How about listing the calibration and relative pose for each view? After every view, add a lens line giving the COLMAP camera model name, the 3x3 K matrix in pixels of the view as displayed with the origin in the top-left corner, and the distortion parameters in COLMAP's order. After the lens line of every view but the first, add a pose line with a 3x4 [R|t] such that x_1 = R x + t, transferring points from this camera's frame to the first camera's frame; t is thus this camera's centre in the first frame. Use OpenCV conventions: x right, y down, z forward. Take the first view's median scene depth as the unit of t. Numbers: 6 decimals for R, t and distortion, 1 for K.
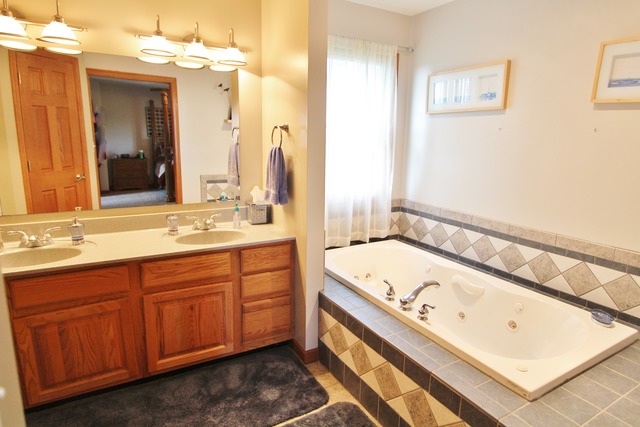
lens RADIAL K [[367.6, 0, 319.7], [0, 367.6, 214.0], [0, 0, 1]] dist [-0.013540, 0.002041]
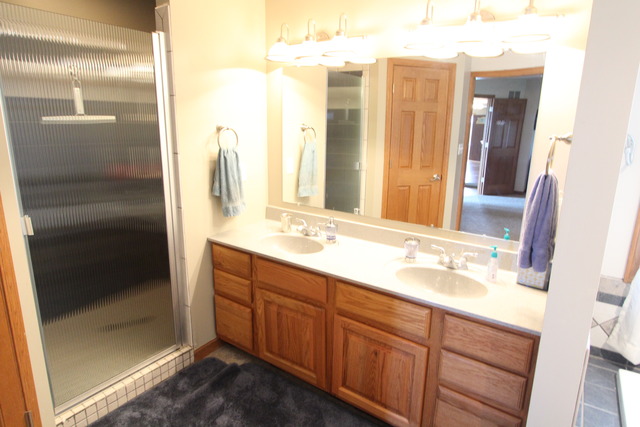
lens RADIAL K [[367.6, 0, 321.5], [0, 367.6, 209.1], [0, 0, 1]] dist [-0.013540, 0.002041]
pose [[0.439090, 0.189784, -0.878170, 0.256931], [-0.191947, 0.974683, 0.114667, -0.130426], [0.877700, 0.118213, 0.464402, 0.442714]]
